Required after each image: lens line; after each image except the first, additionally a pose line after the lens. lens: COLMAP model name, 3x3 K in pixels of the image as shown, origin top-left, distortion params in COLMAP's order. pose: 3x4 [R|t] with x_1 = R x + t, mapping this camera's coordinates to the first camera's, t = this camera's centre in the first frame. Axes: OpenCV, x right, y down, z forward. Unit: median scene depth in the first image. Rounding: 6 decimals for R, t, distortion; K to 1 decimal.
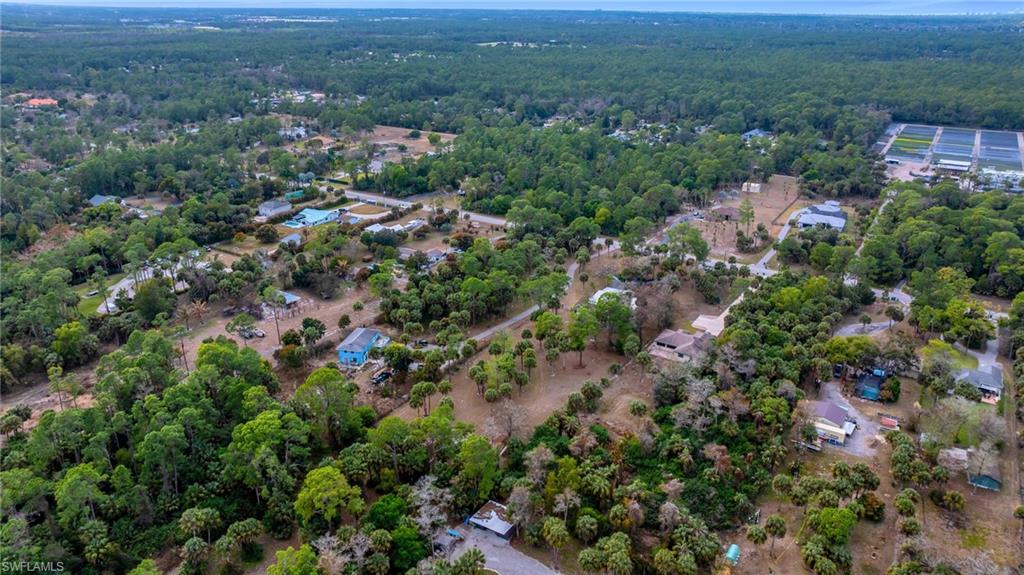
lens RADIAL K [[725.9, 0, 512.0], [0, 725.9, 287.5], [0, 0, 1]] dist [-0.035179, 0.022958]
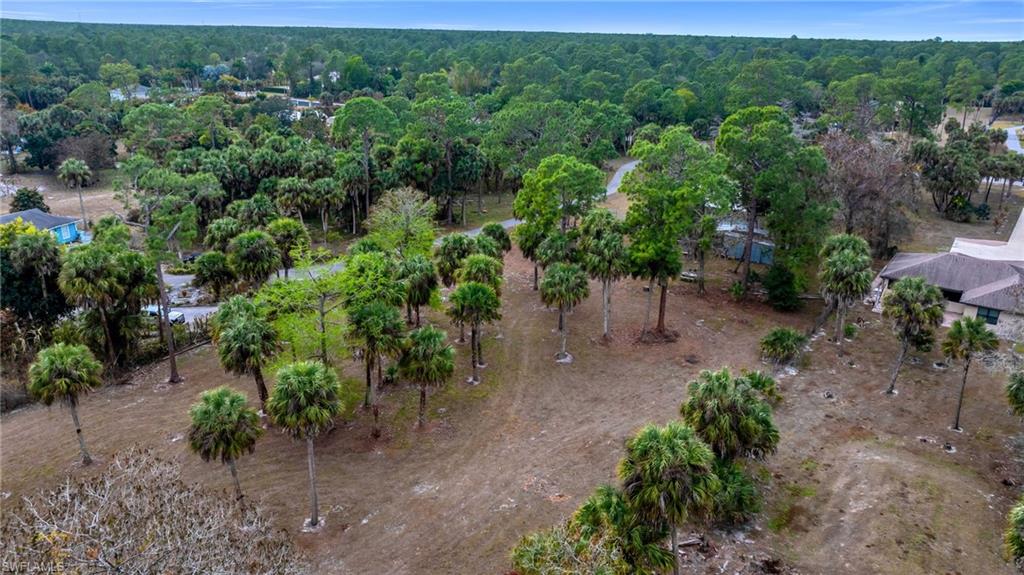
lens RADIAL K [[725.9, 0, 512.0], [0, 725.9, 287.5], [0, 0, 1]] dist [-0.035179, 0.022958]
pose [[0.997686, 0.034158, -0.058785, 0.052415], [-0.036087, 0.998834, -0.032065, 0.104417], [0.057621, 0.034112, 0.997756, 0.725396]]
